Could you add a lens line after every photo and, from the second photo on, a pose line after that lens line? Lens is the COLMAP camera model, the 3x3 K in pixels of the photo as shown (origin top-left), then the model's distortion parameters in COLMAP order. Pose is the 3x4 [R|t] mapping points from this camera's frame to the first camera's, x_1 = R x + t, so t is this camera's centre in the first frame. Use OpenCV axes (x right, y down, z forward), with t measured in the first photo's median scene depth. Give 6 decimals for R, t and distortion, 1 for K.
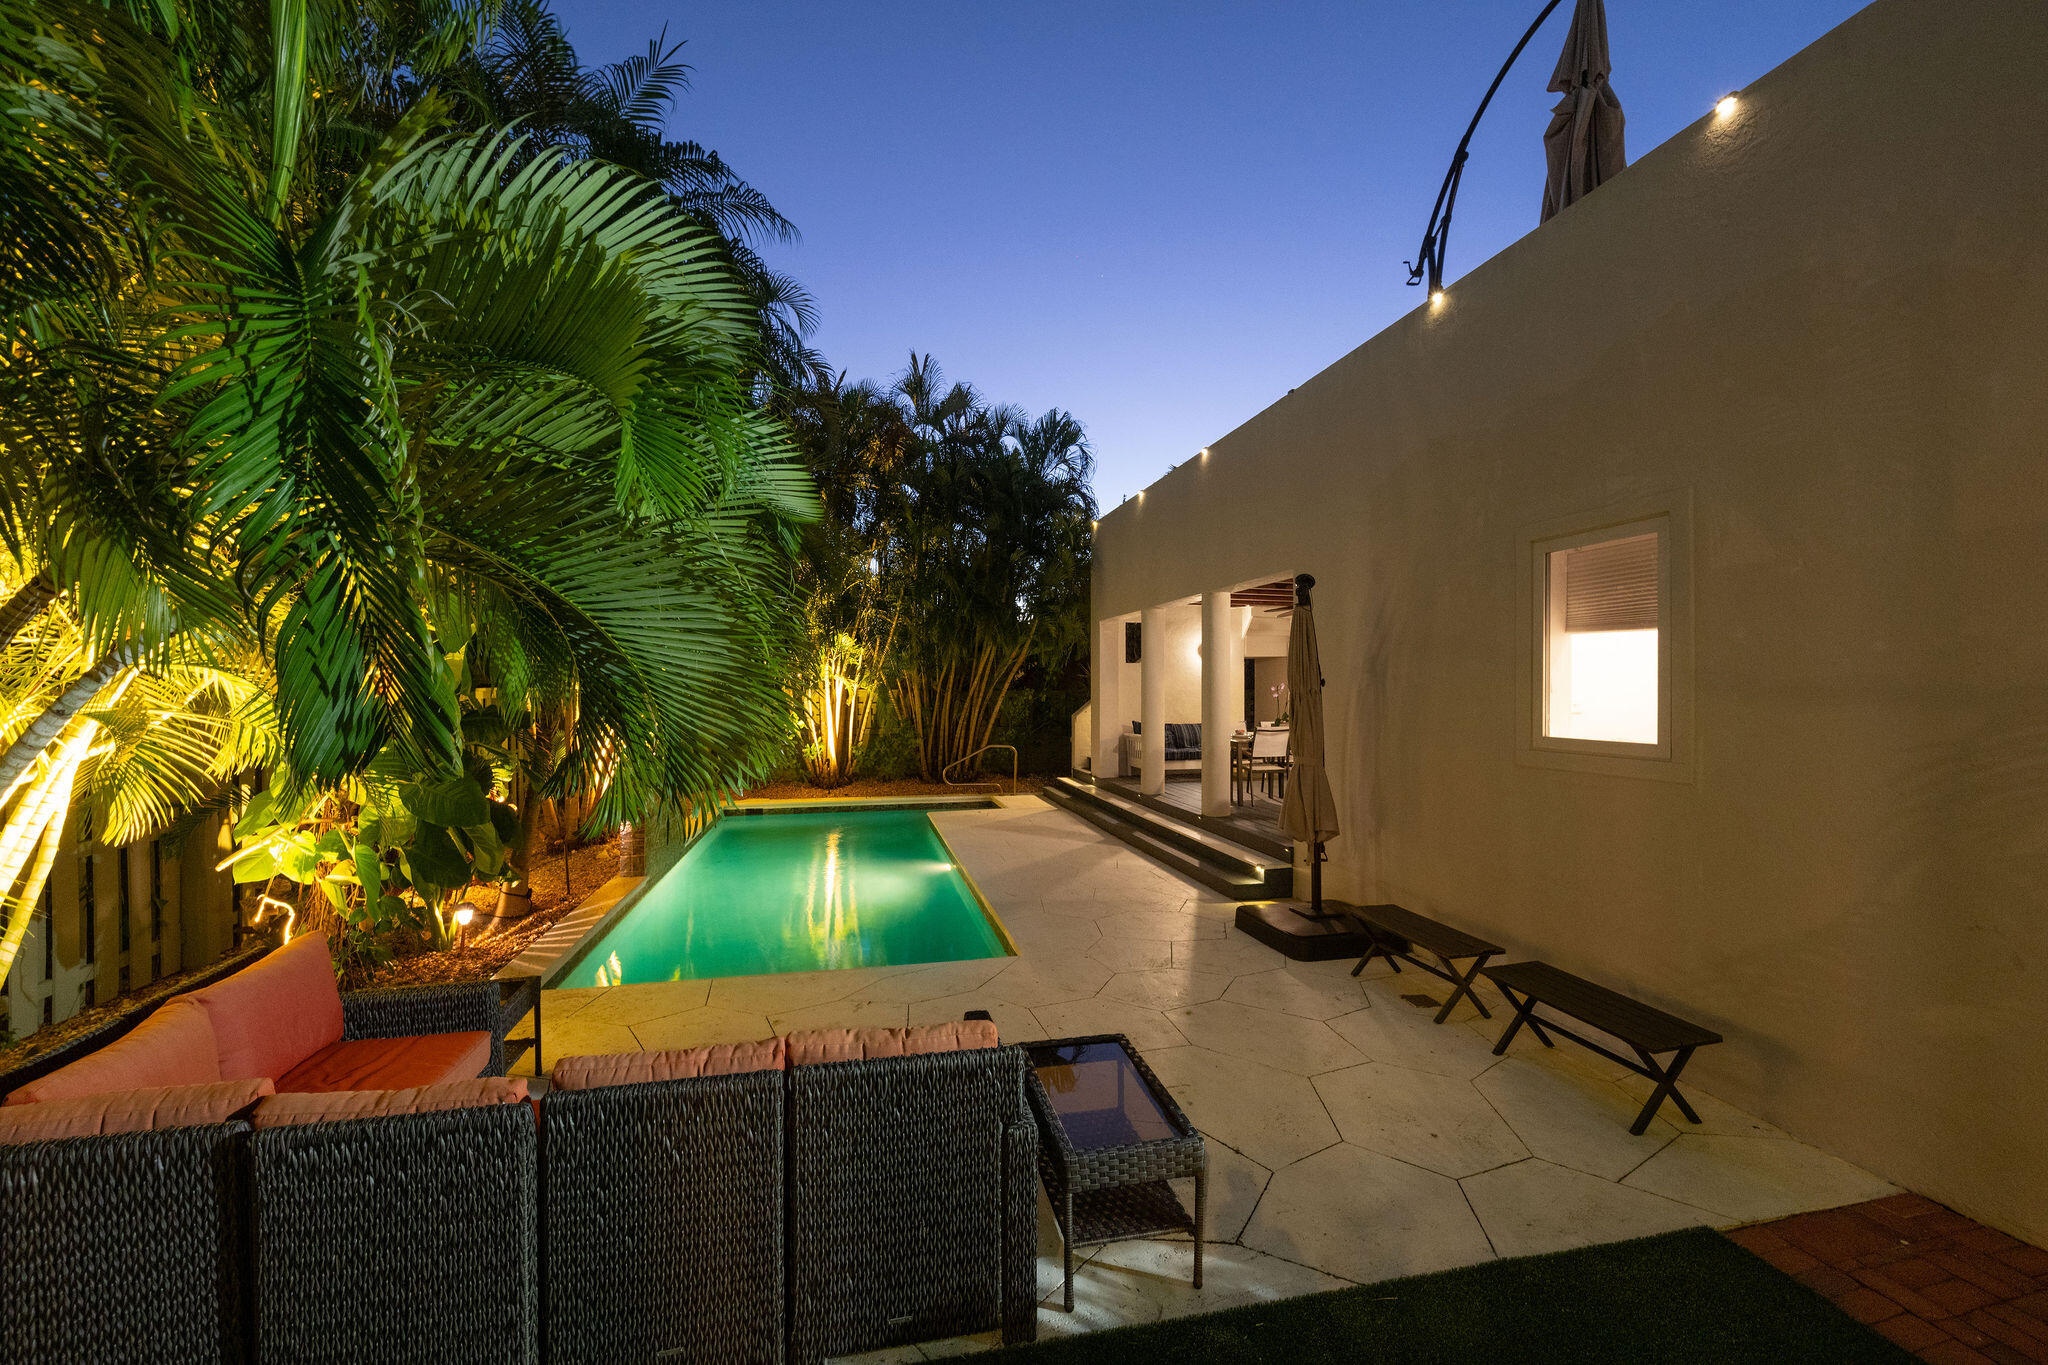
lens RADIAL K [[801.2, 0, 1025.9], [0, 801.2, 690.0], [0, 0, 1]] dist [-0.000289, -0.000114]
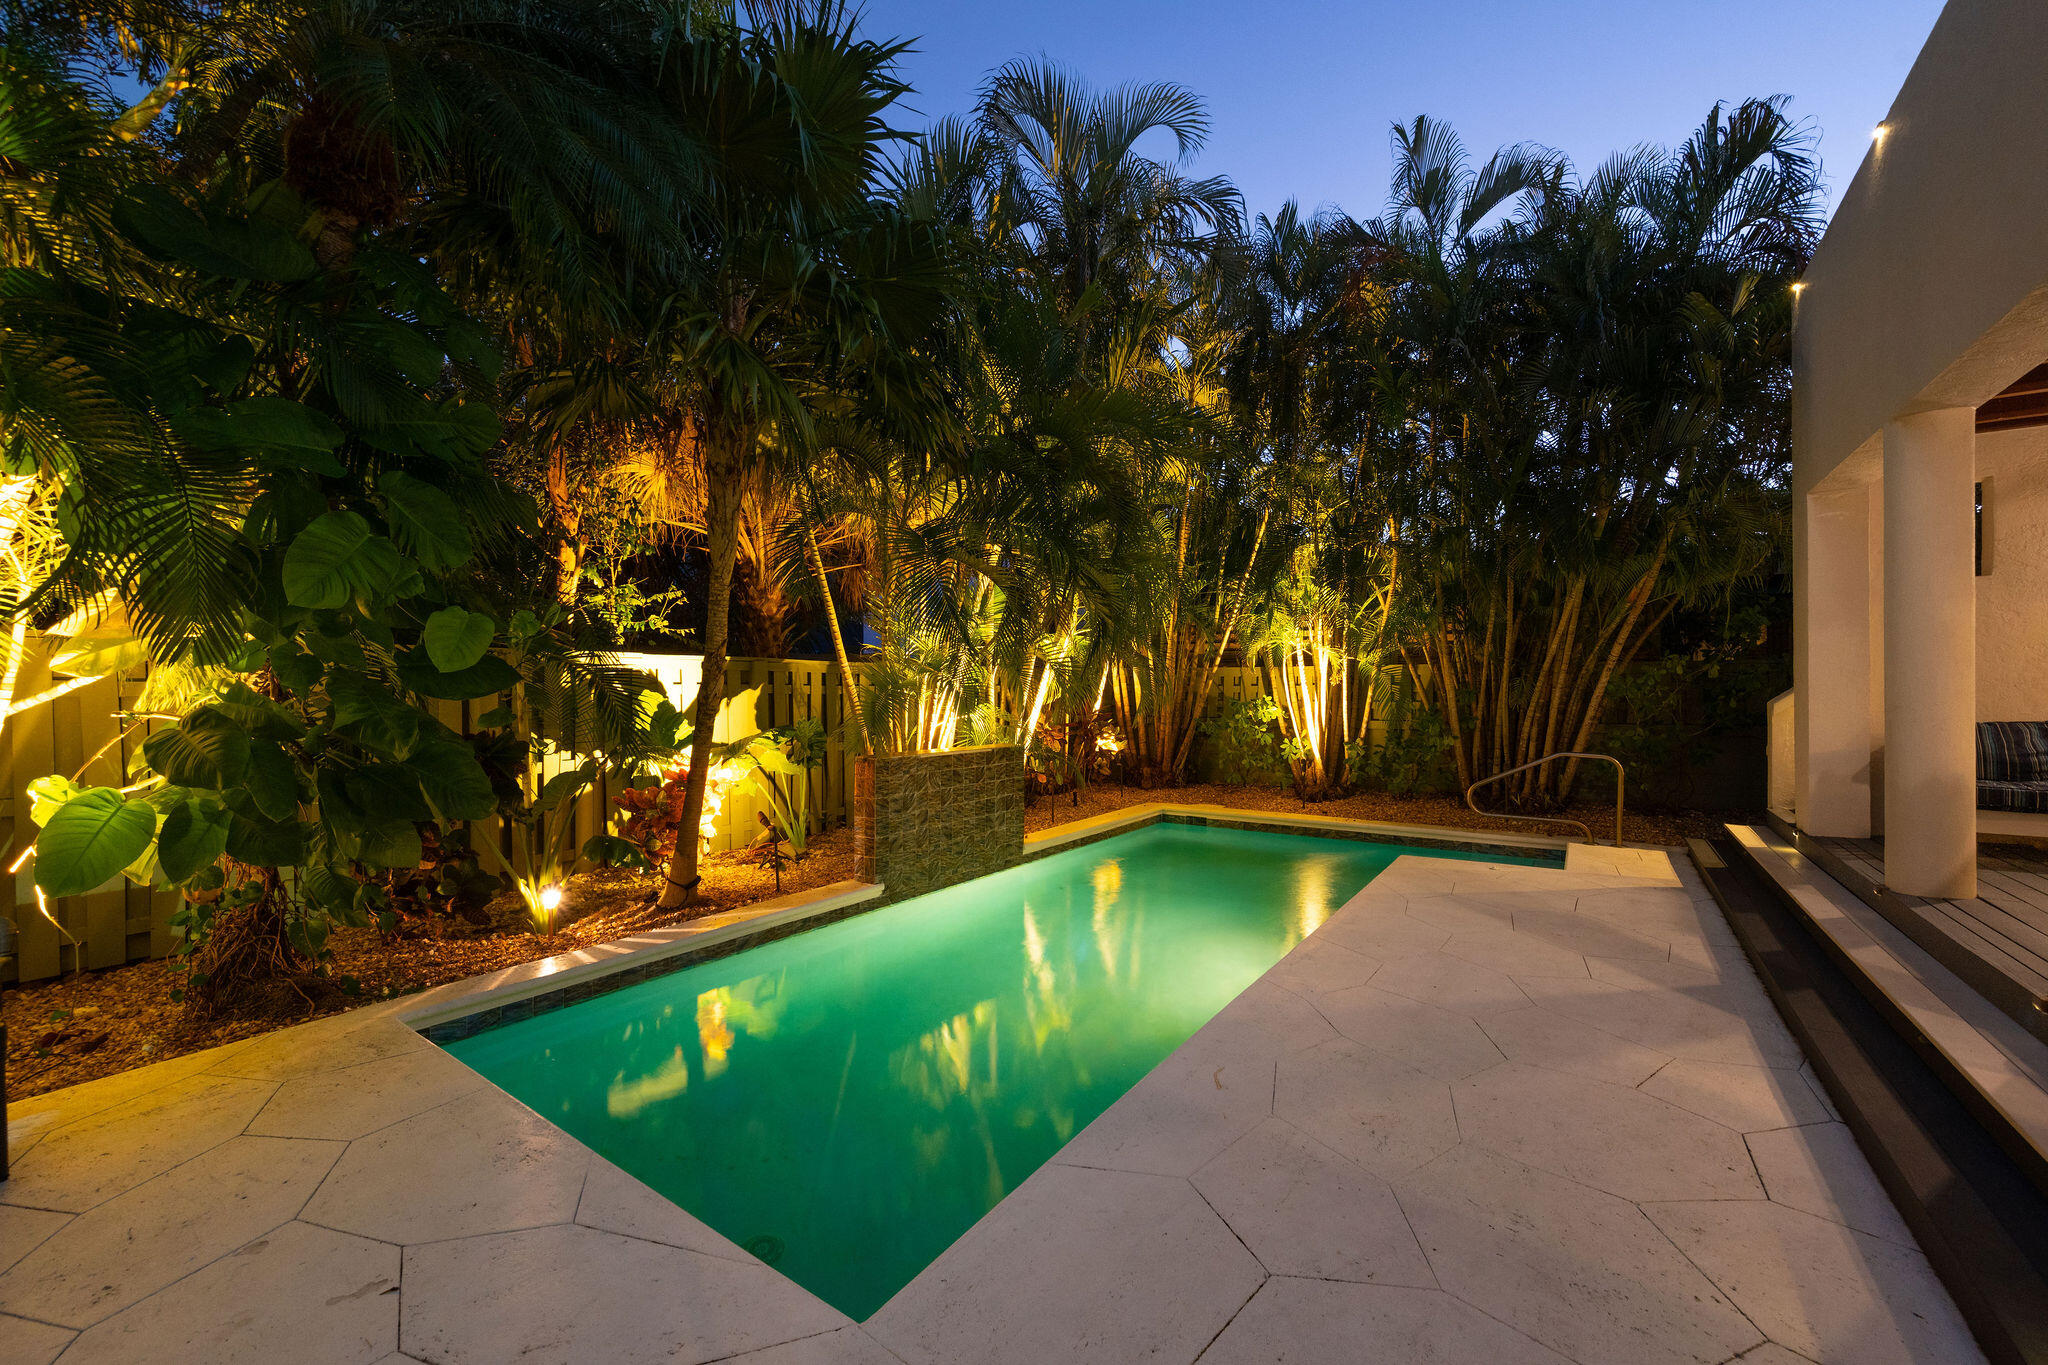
lens RADIAL K [[801.2, 0, 1027.7], [0, 801.2, 680.6], [0, 0, 1]] dist [-0.000289, -0.000114]
pose [[0.676540, -0.010508, -0.736331, 0.113665], [-0.000890, 0.999886, -0.015087, 0.026632], [0.736405, 0.010862, 0.676454, 0.331620]]
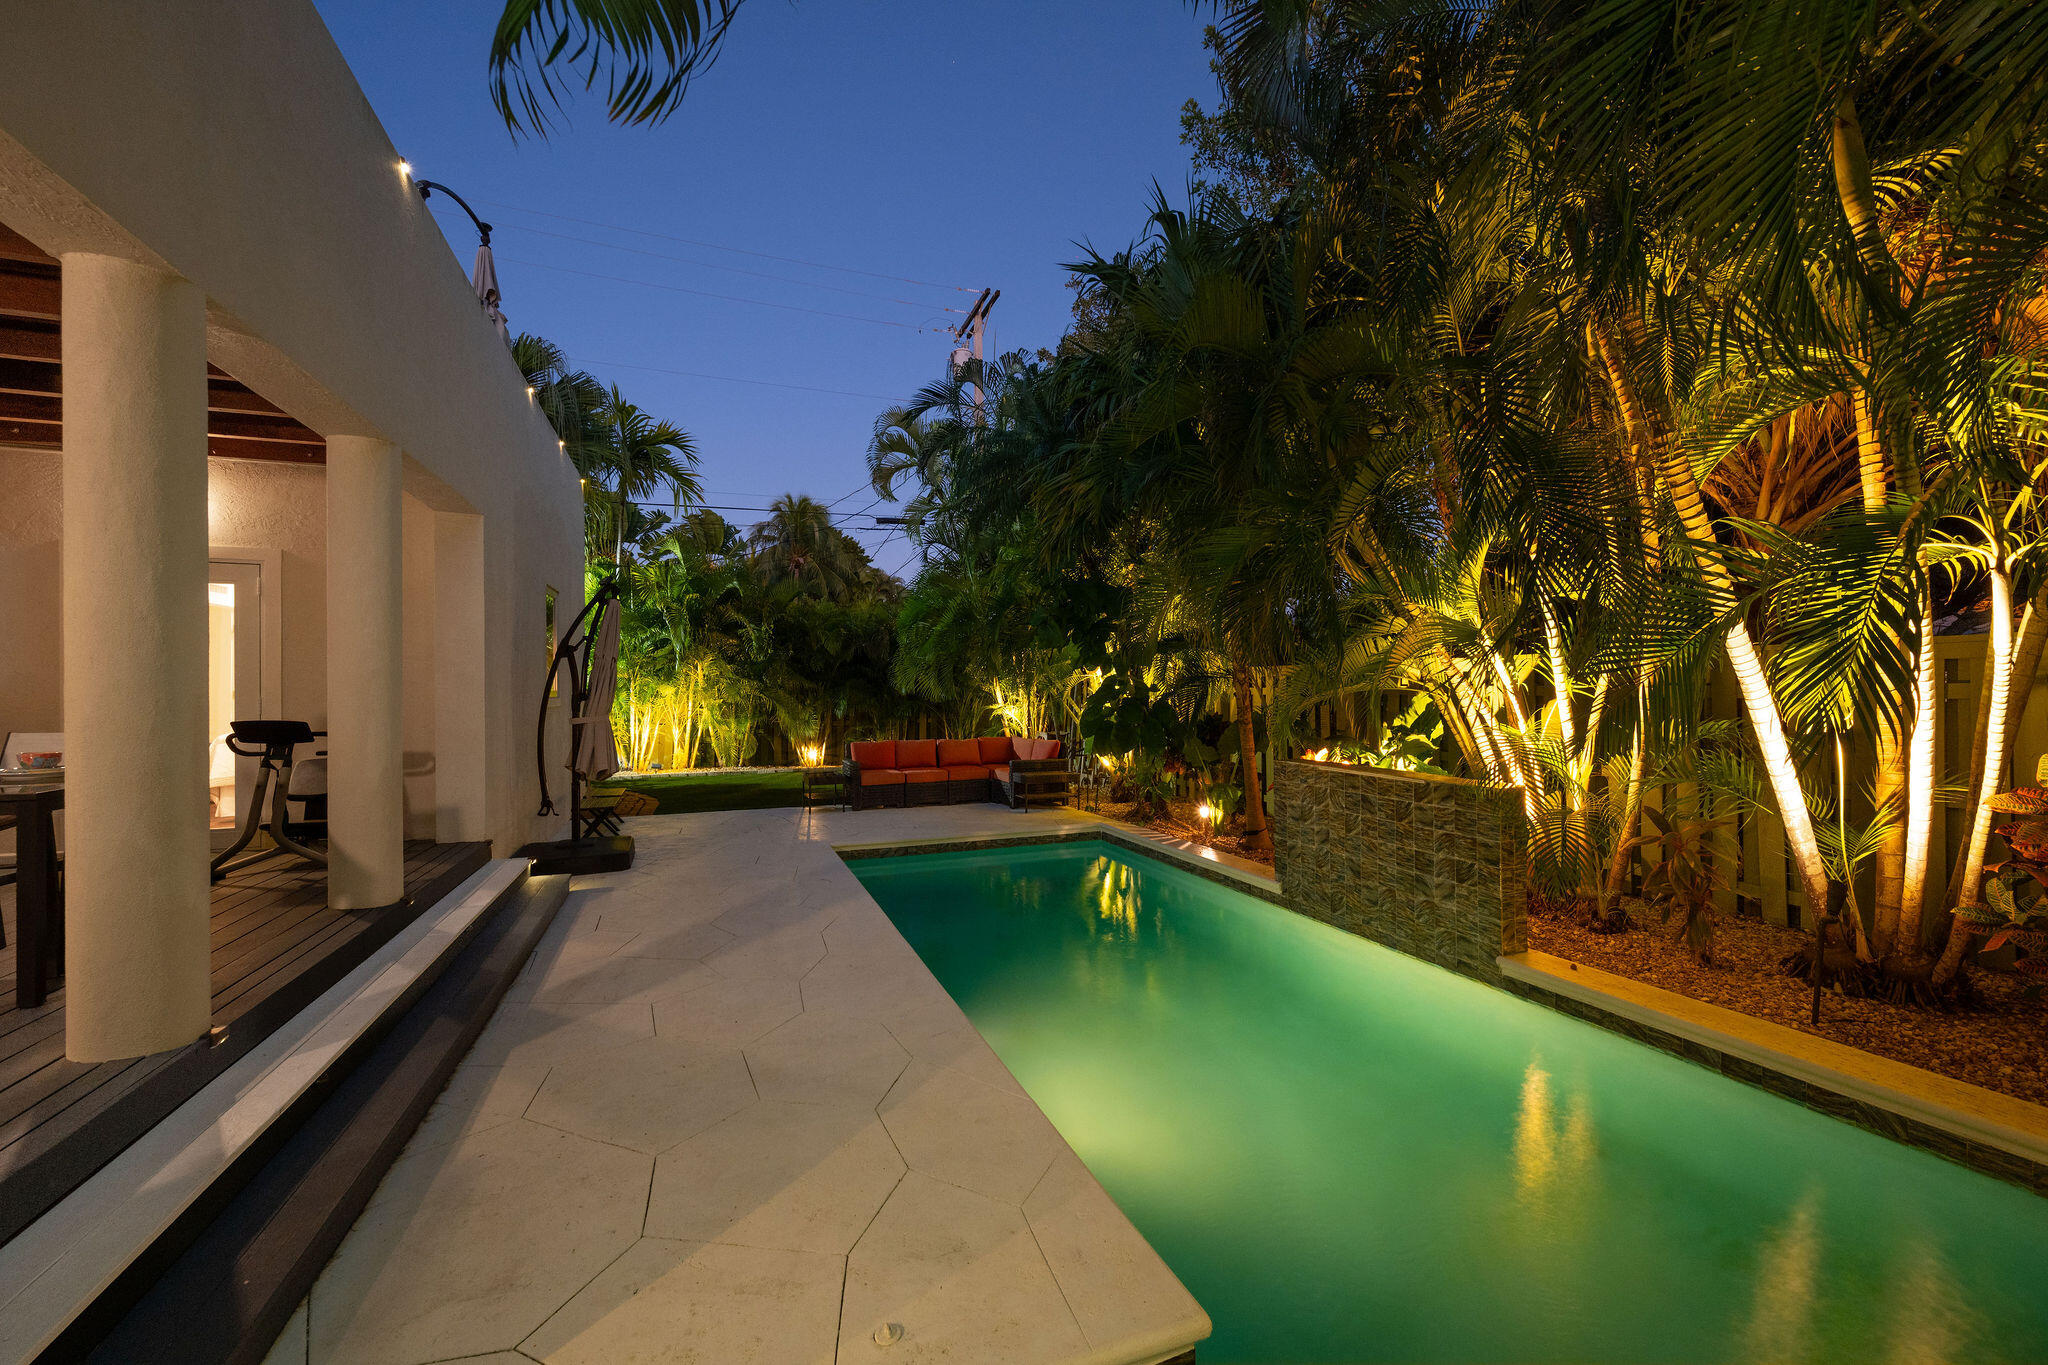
lens RADIAL K [[801.2, 0, 1029.4], [0, 801.2, 687.1], [0, 0, 1]] dist [-0.000289, -0.000114]
pose [[-0.986188, 0.004965, -0.165555, -0.063648], [0.005250, 0.999985, -0.001288, 0.020231], [0.165546, -0.002139, -0.986200, 1.043134]]
